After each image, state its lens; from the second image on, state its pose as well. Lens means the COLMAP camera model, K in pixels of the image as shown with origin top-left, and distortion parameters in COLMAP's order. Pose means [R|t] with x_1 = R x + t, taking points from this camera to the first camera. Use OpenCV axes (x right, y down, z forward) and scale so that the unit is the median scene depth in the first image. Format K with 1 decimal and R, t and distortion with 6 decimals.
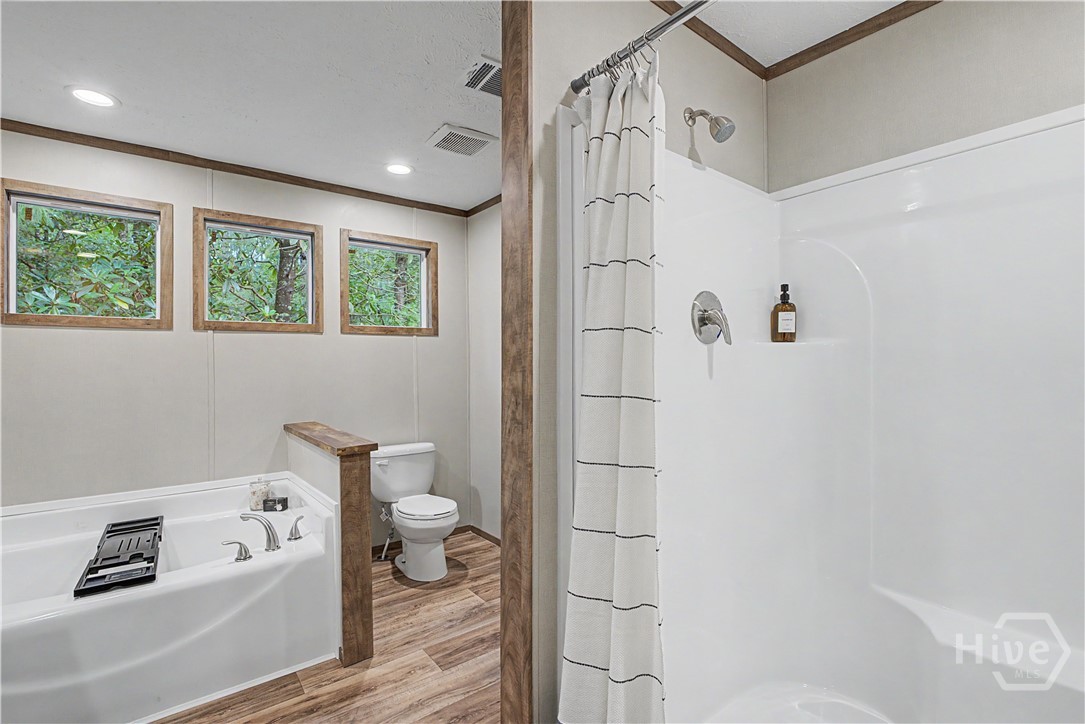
lens RADIAL K [[485.8, 0, 537.1], [0, 485.8, 364.4], [0, 0, 1]] dist [-0.003099, 0.000451]
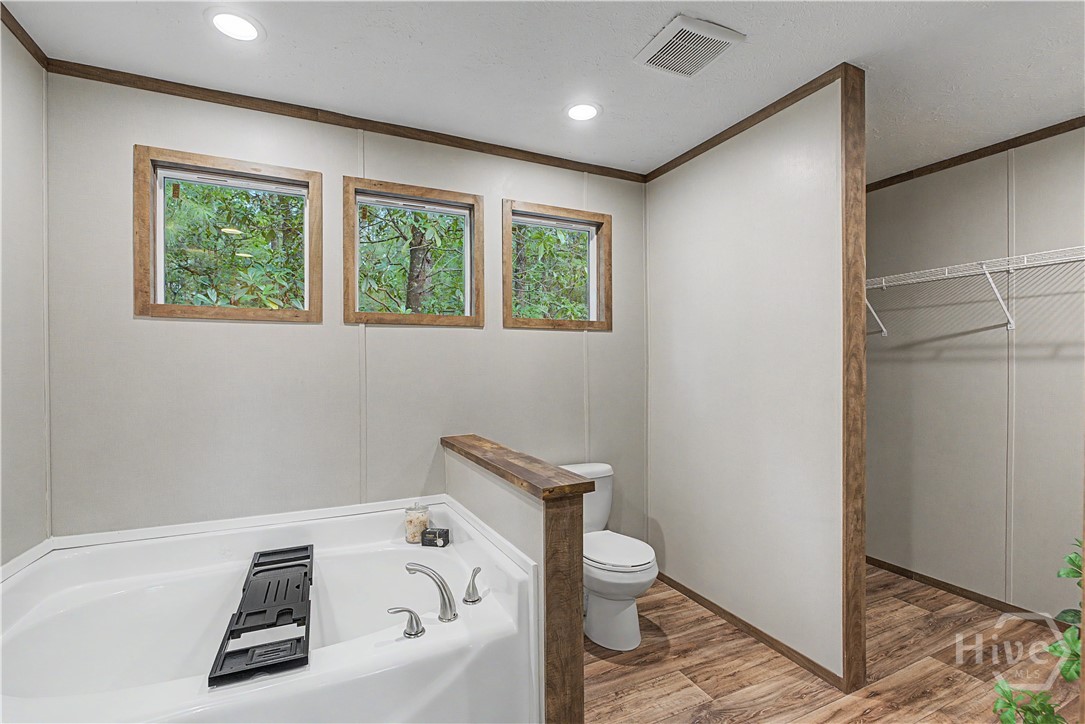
lens RADIAL K [[487.3, 0, 545.3], [0, 487.3, 375.8], [0, 0, 1]] dist [-0.002782, -0.000283]
pose [[0.979788, 0.010249, -0.199774, -0.195449], [-0.006638, 0.999802, 0.018737, 0.001882], [0.199926, -0.017033, 0.979663, 0.239611]]
